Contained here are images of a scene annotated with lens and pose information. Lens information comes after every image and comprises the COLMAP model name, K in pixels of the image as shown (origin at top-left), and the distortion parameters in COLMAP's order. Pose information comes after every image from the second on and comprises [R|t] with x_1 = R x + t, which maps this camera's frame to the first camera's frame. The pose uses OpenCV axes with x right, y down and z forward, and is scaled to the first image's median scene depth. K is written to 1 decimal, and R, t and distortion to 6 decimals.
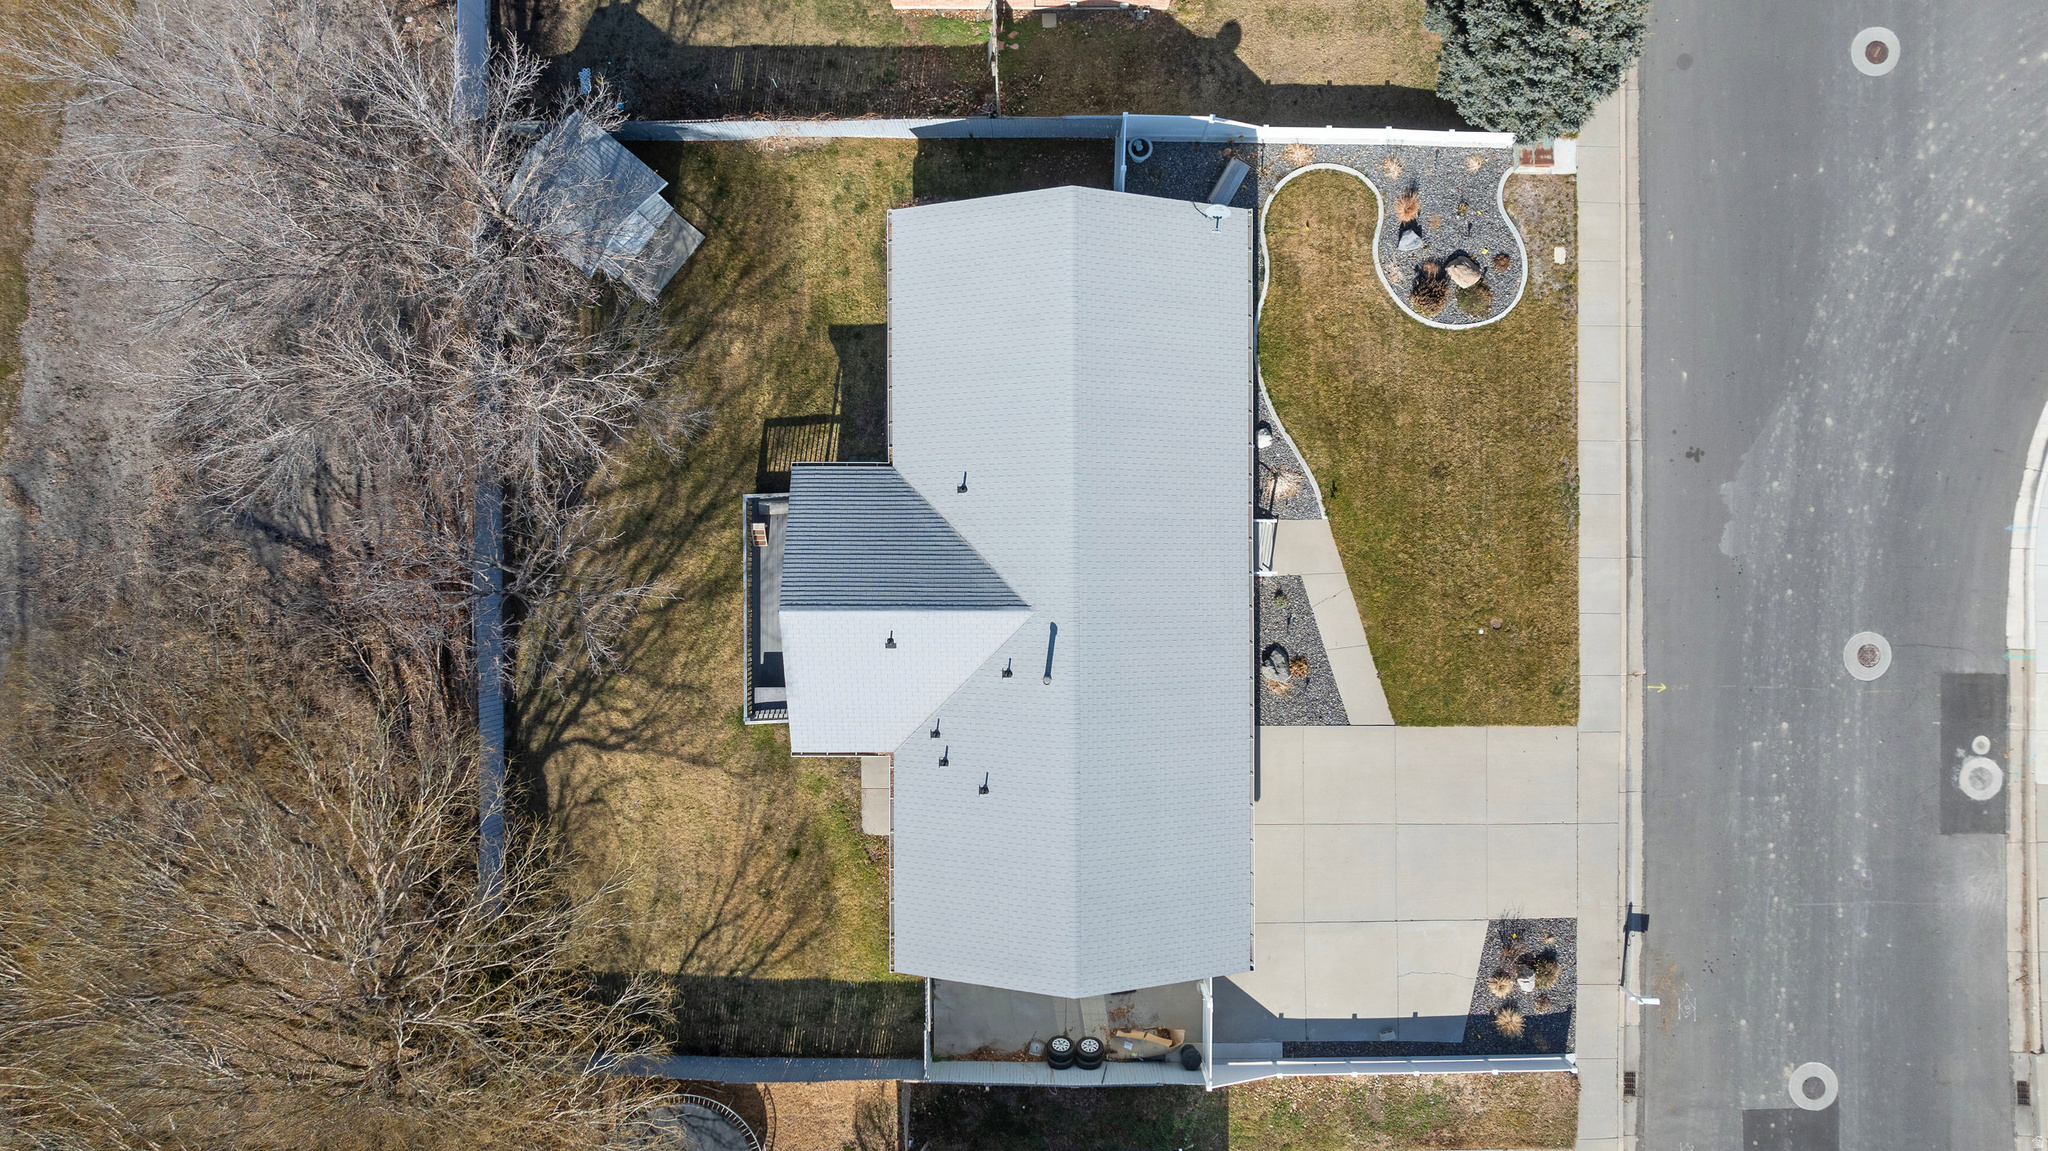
lens RADIAL K [[1435.0, 0, 1024.0], [0, 1435.0, 575.5], [0, 0, 1]] dist [-0.022174, 0.002612]
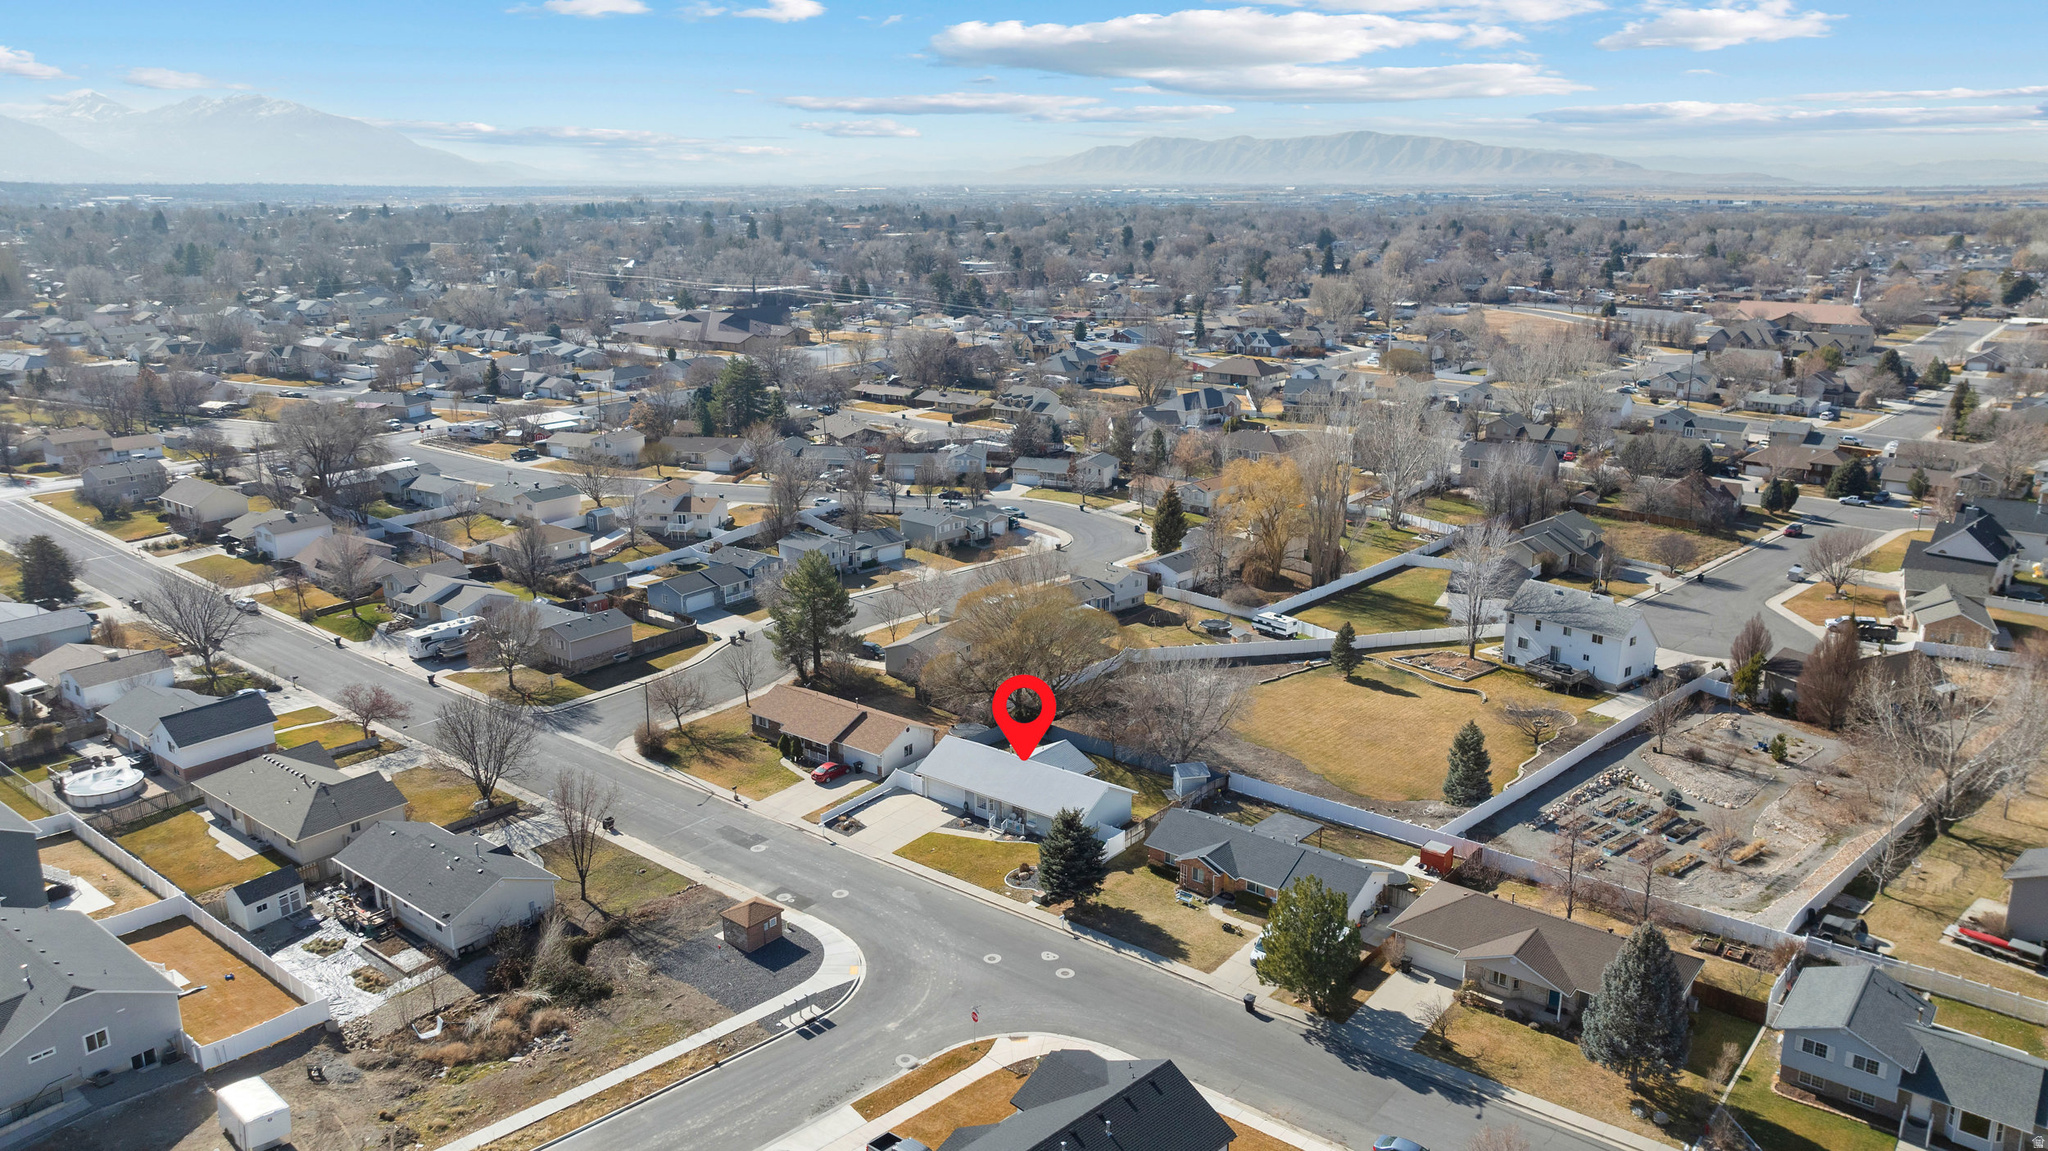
lens RADIAL K [[1435.0, 0, 1024.0], [0, 1435.0, 575.5], [0, 0, 1]] dist [-0.022174, 0.002612]
pose [[-0.623412, 0.212966, -0.752331, 2.483707], [-0.781881, -0.164377, 0.601367, -1.954872], [0.004404, 0.963133, 0.268989, -0.458346]]
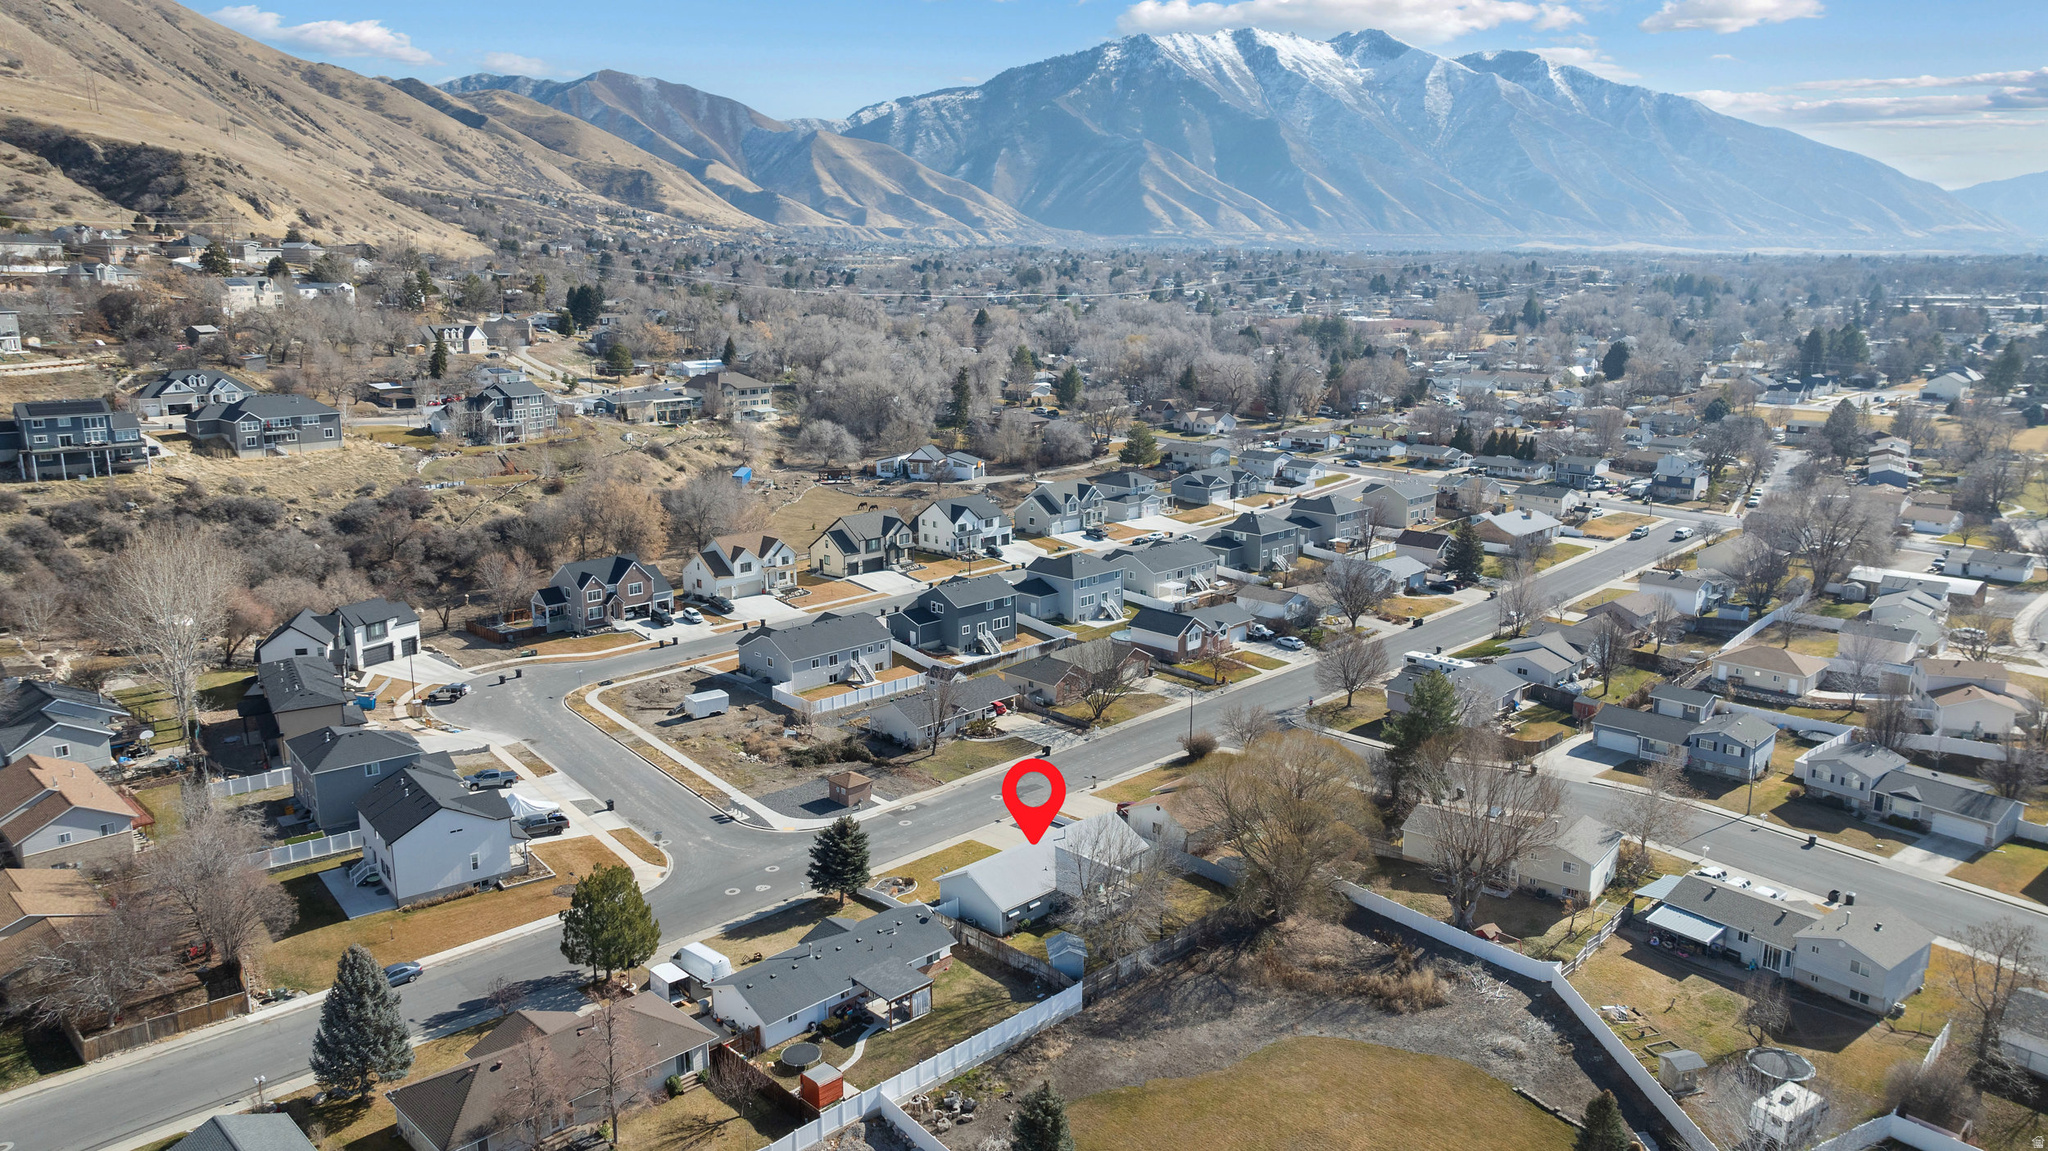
lens RADIAL K [[1435.0, 0, 1024.0], [0, 1435.0, 575.5], [0, 0, 1]] dist [-0.022174, 0.002612]
pose [[-0.711909, -0.149526, 0.686169, -2.121760], [0.702266, -0.155422, 0.694742, -2.251930], [0.002764, 0.976466, 0.215653, -0.453621]]
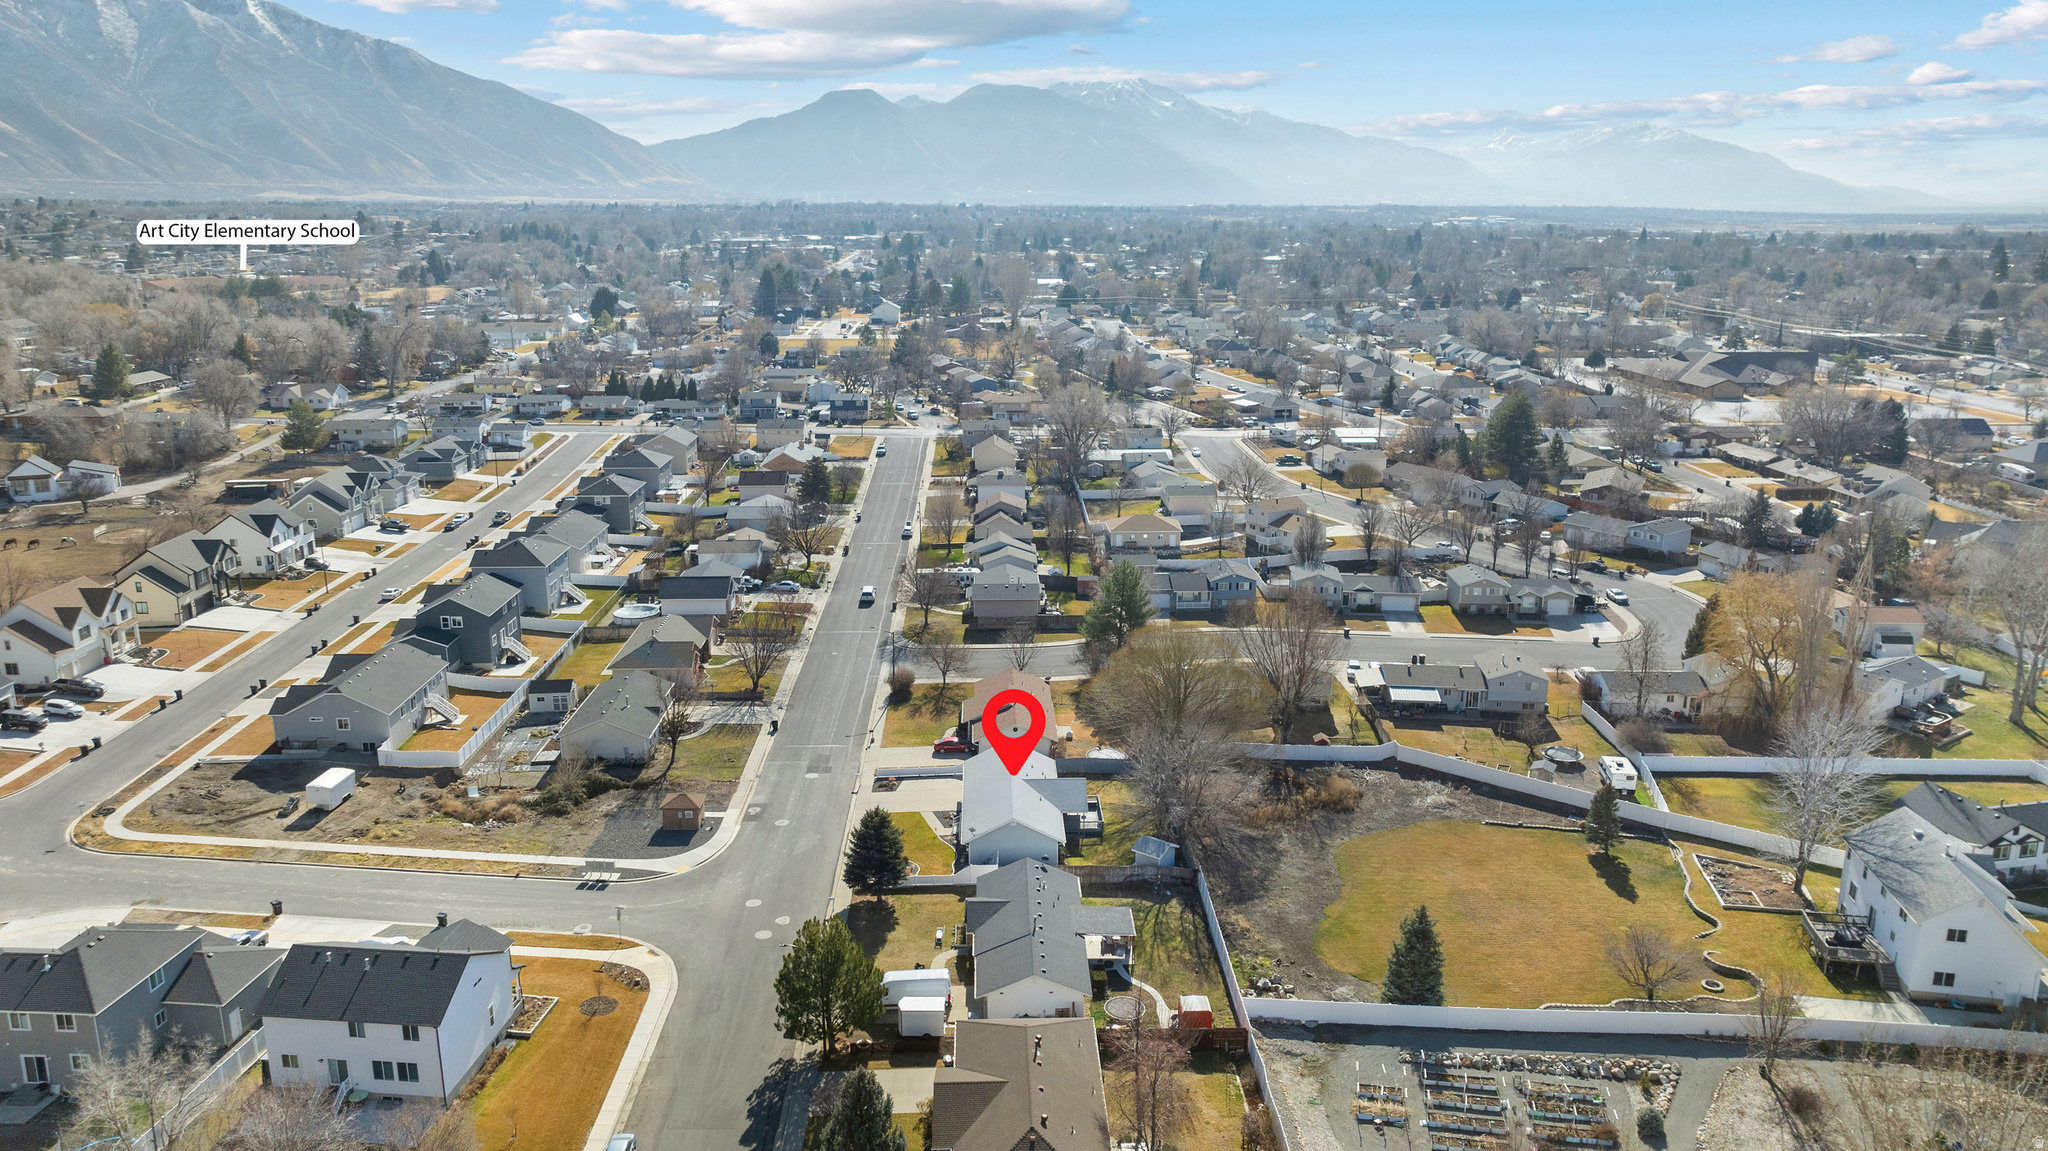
lens RADIAL K [[1435.0, 0, 1024.0], [0, 1435.0, 575.5], [0, 0, 1]] dist [-0.022174, 0.002612]
pose [[-0.999526, 0.009860, -0.029167, 0.102492], [-0.030706, -0.250071, 0.967740, -3.190226], [0.002248, 0.968177, 0.250255, -0.456173]]
